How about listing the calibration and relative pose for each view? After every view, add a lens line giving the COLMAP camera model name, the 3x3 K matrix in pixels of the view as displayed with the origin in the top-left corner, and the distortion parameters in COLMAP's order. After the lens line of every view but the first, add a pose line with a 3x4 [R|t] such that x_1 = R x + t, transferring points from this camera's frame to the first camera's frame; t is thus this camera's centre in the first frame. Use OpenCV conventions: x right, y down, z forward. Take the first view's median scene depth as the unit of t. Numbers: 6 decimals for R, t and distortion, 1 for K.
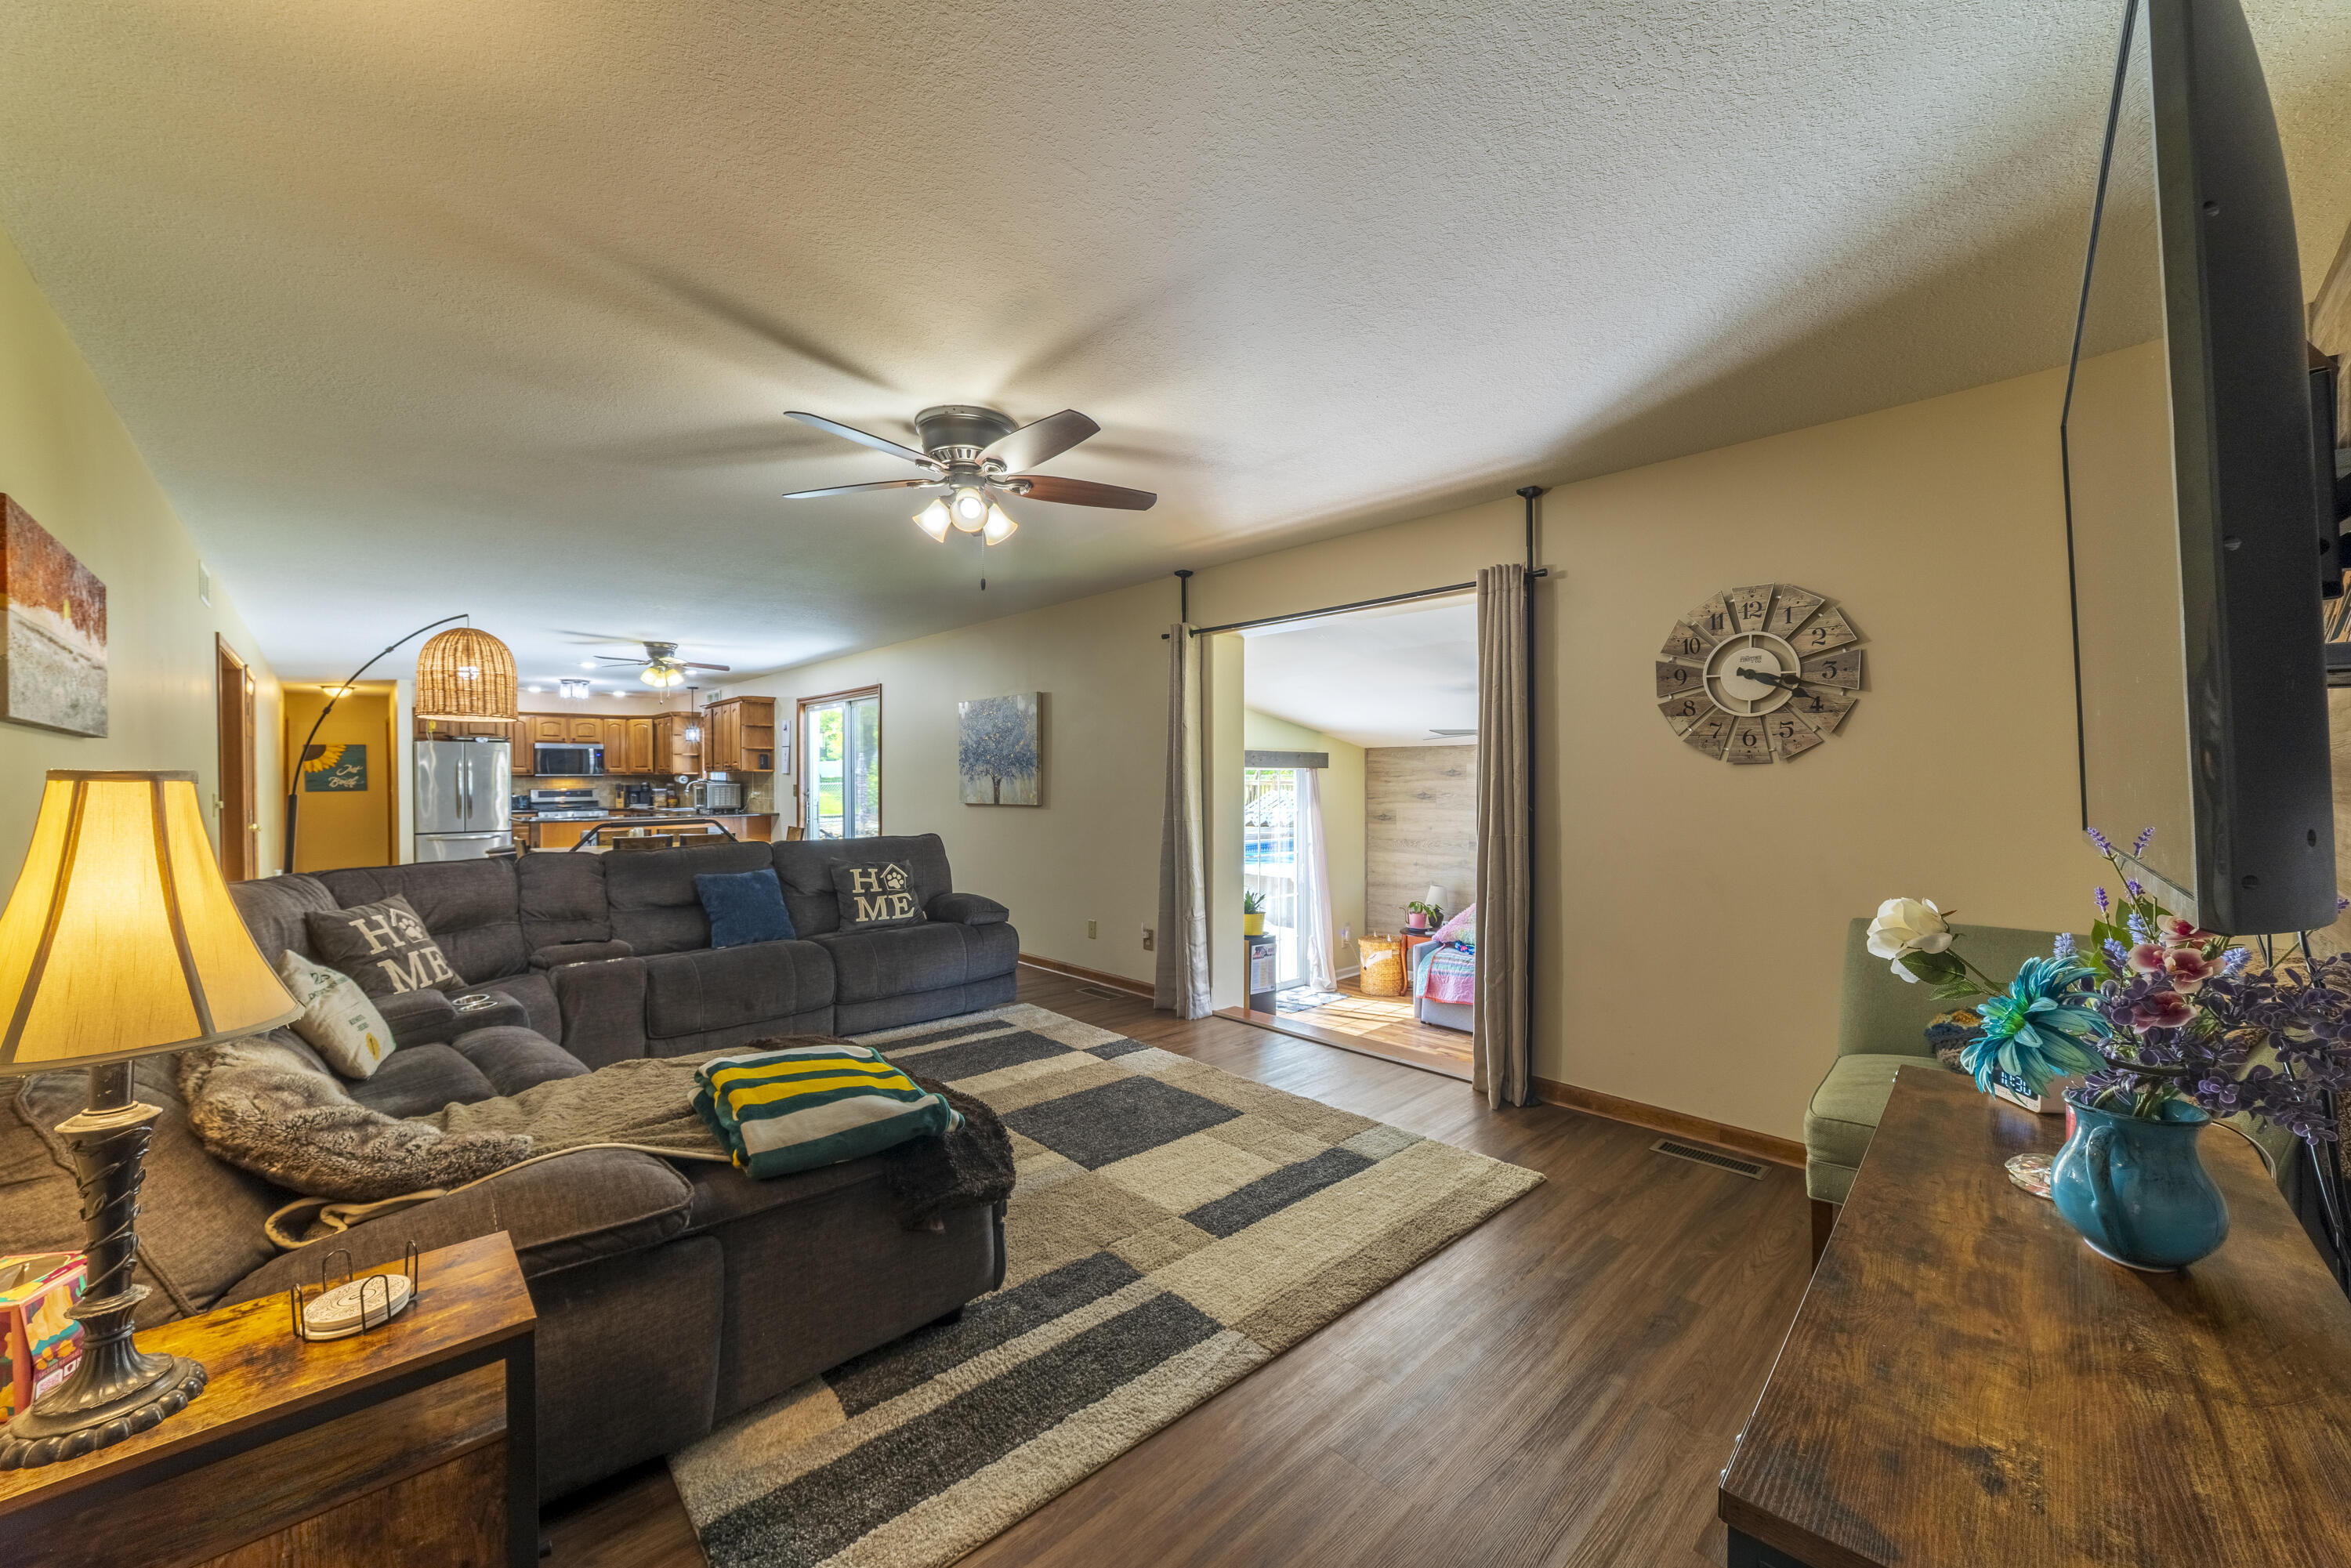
lens RADIAL K [[893.3, 0, 1177.8], [0, 893.3, 779.1], [0, 0, 1]] dist [-0.017964, 0.005013]
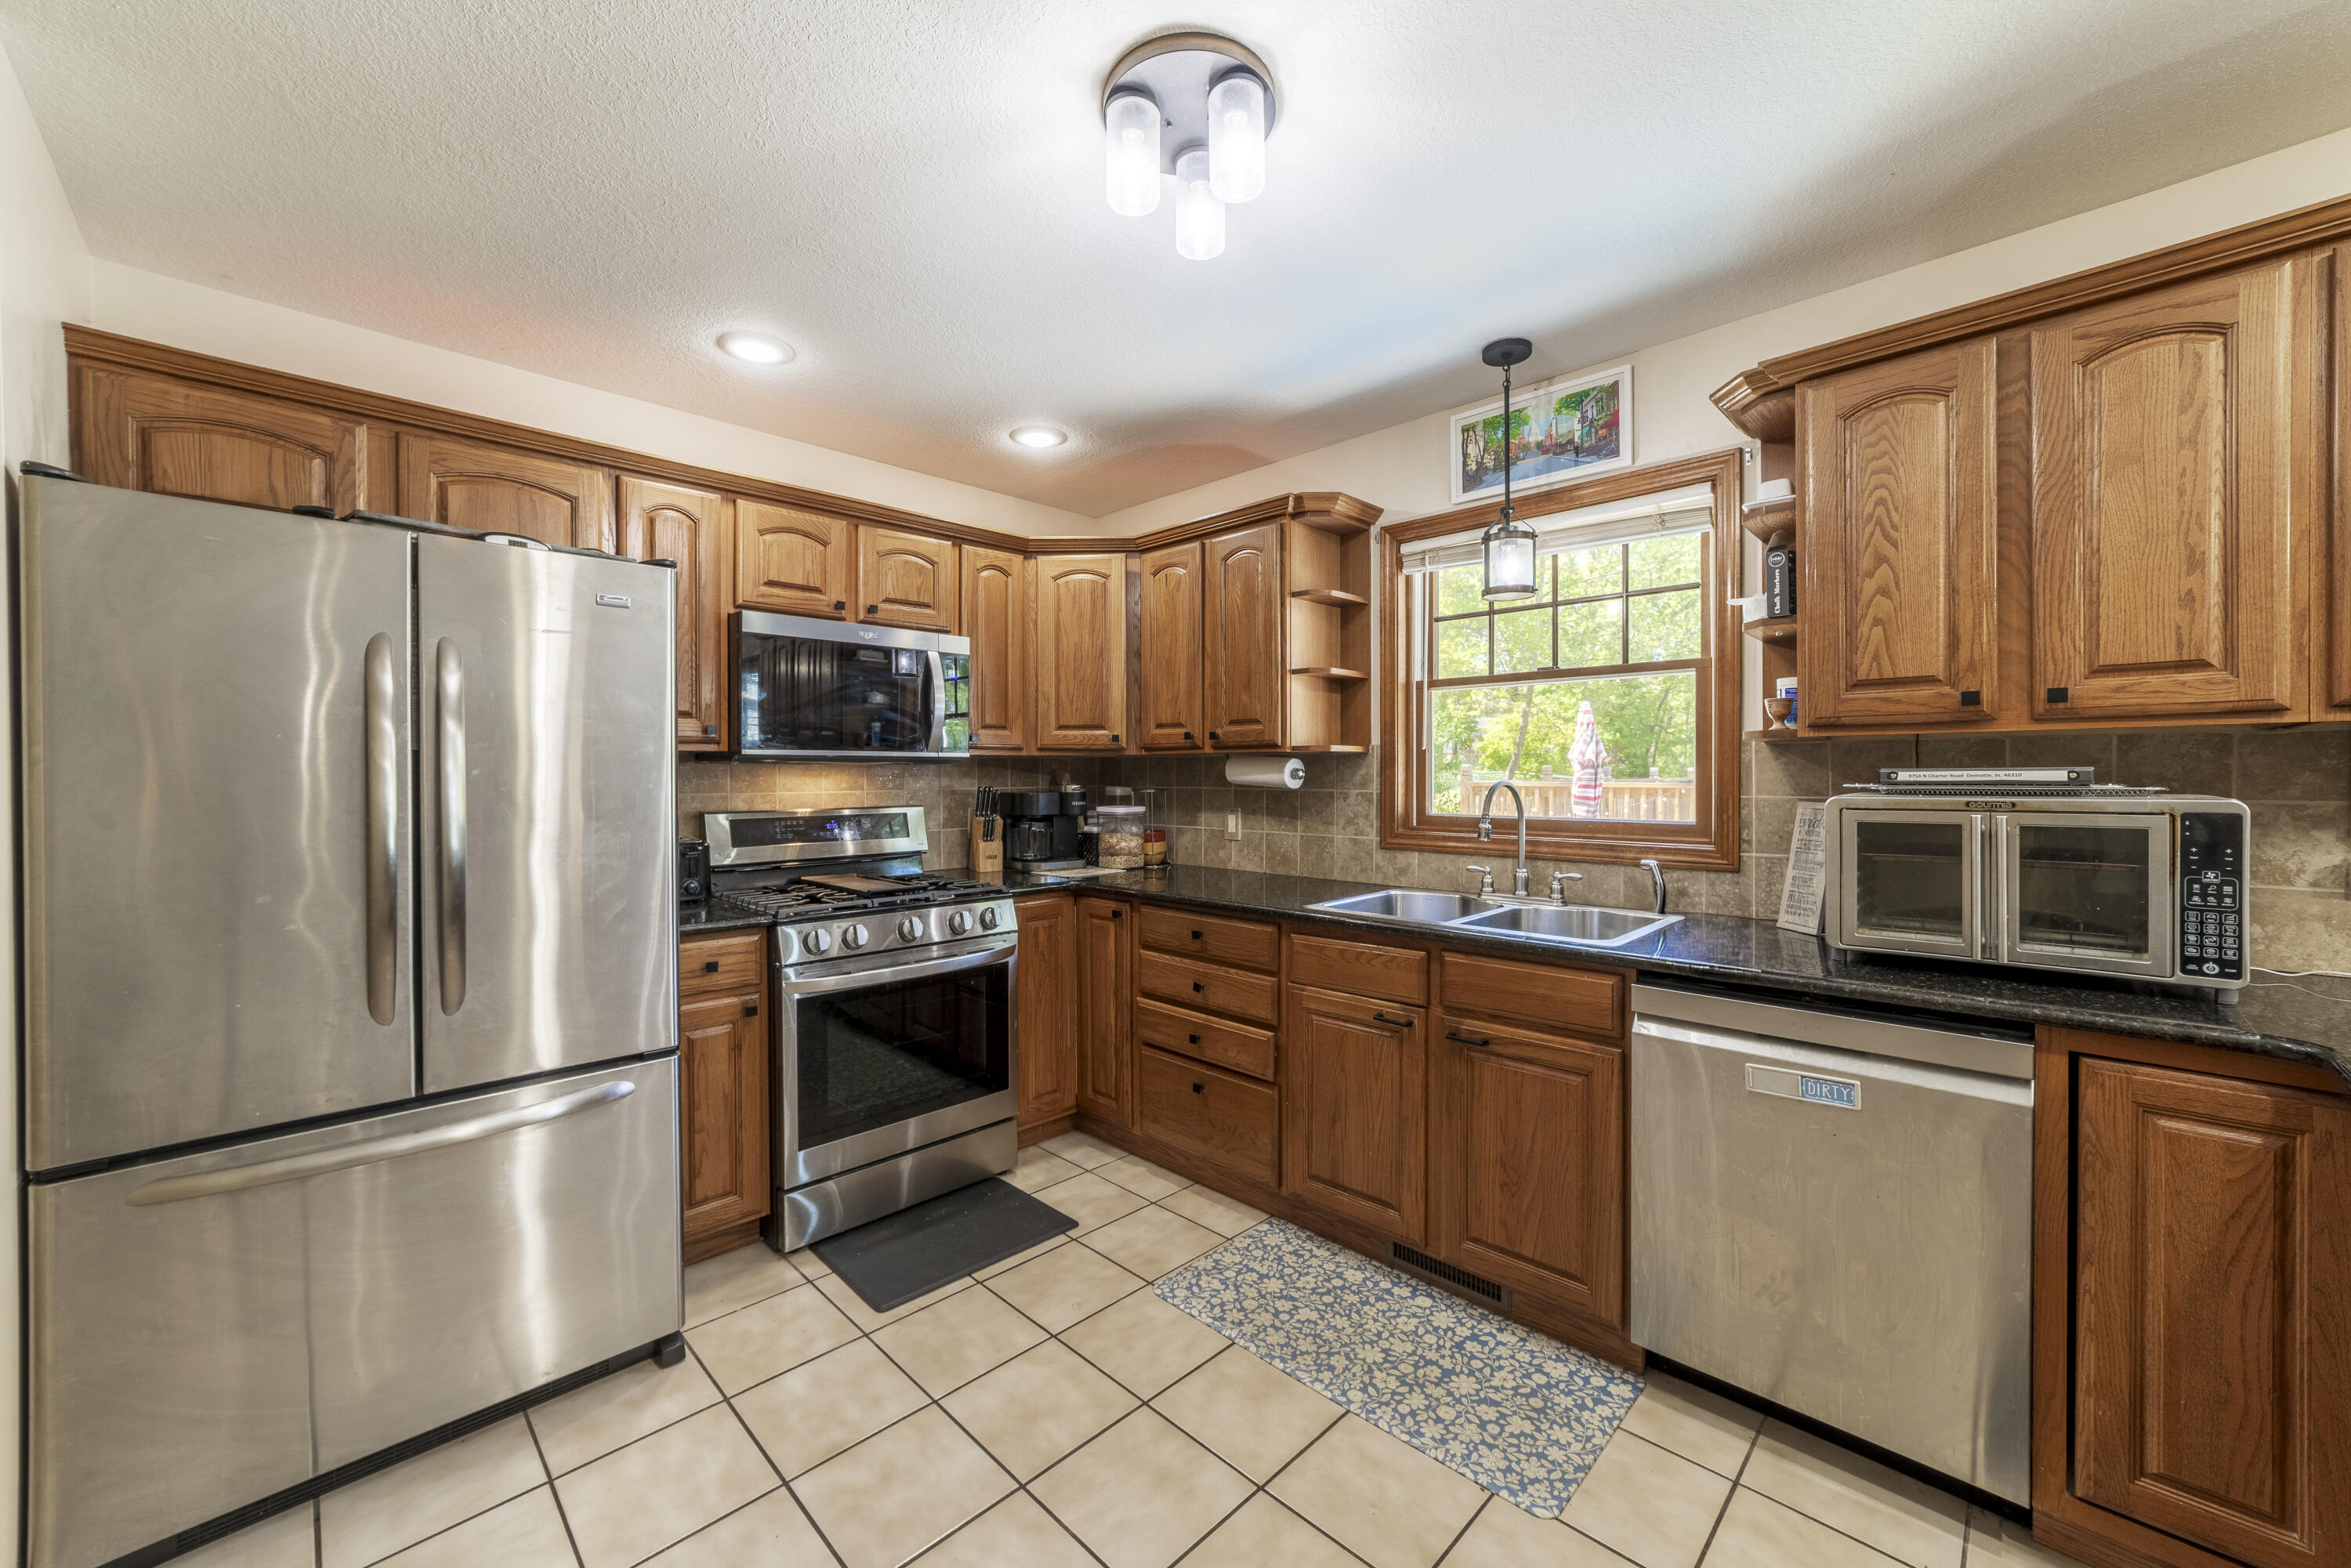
lens RADIAL K [[893.3, 0, 1177.4], [0, 893.3, 776.2], [0, 0, 1]] dist [-0.017964, 0.005013]
pose [[0.999646, 0.002630, 0.026483, -0.612443], [-0.002655, 0.999996, 0.000935, 0.000907], [-0.026480, -0.001005, 0.999649, 0.761108]]
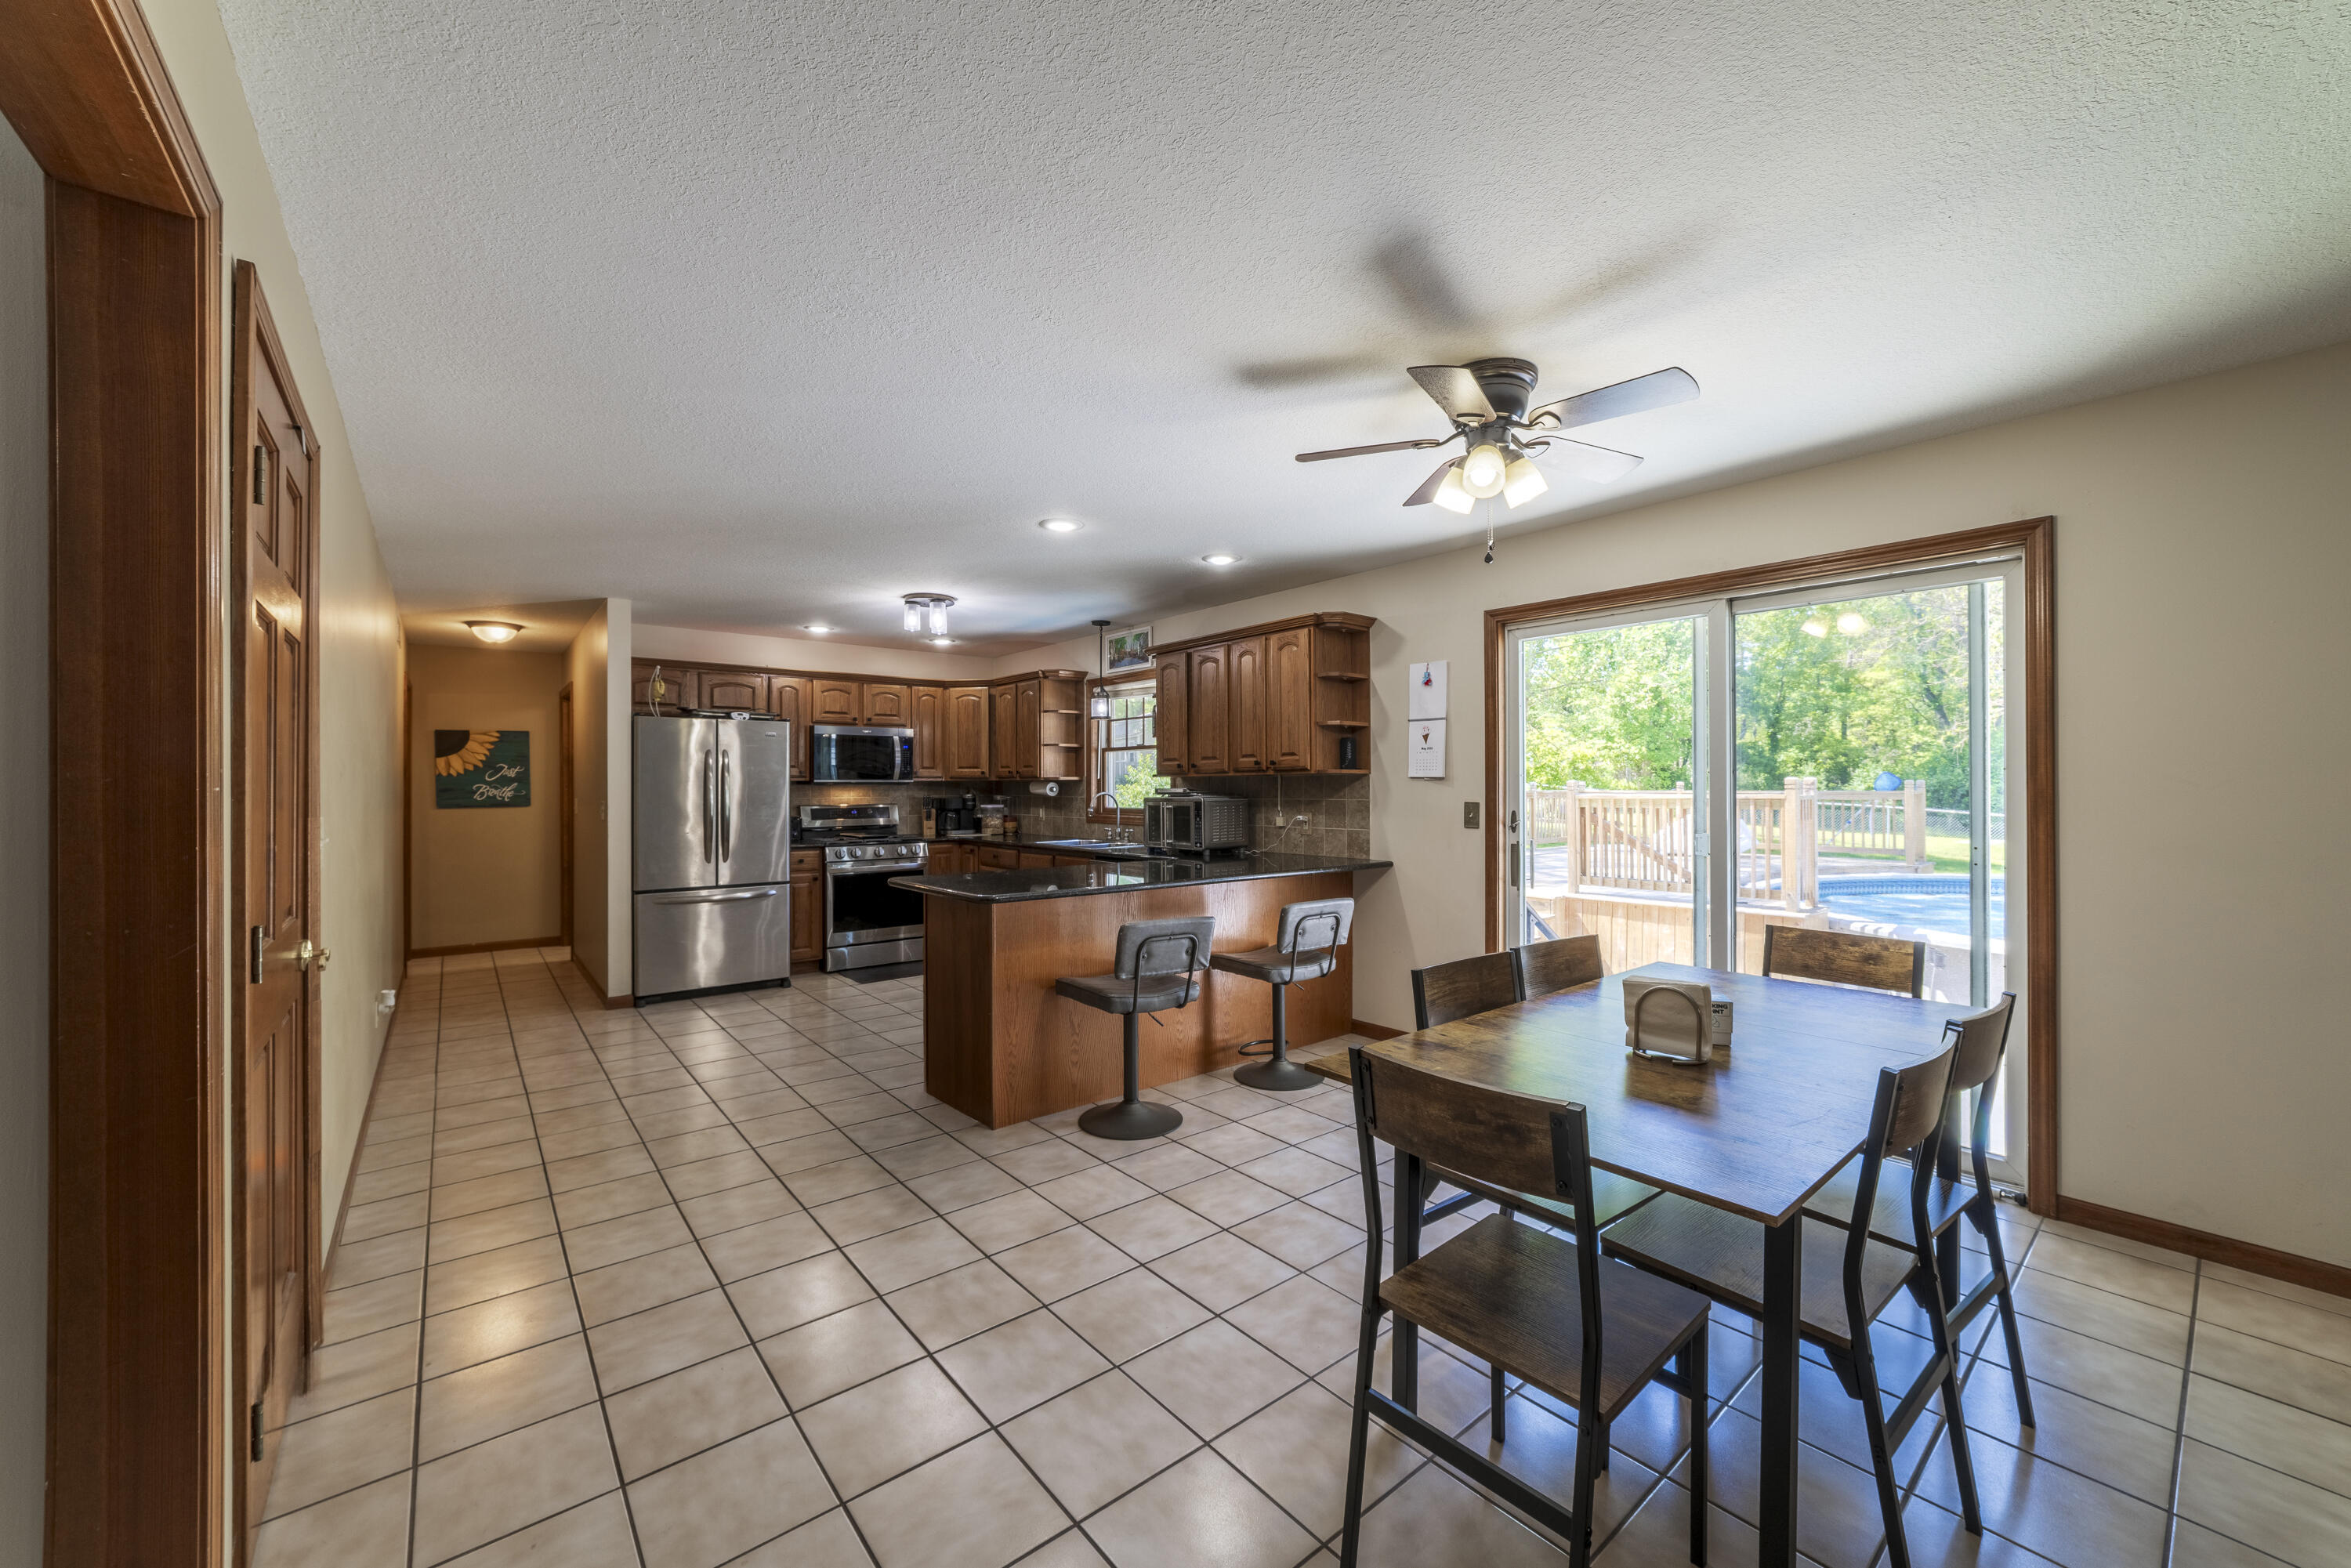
lens RADIAL K [[893.3, 0, 1174.5], [0, 893.3, 774.4], [0, 0, 1]] dist [-0.017964, 0.005013]
pose [[0.997127, 0.000711, -0.075740, -0.444344], [-0.001813, 0.999893, -0.014488, -0.001040], [0.075722, 0.014583, 0.997022, 0.439006]]
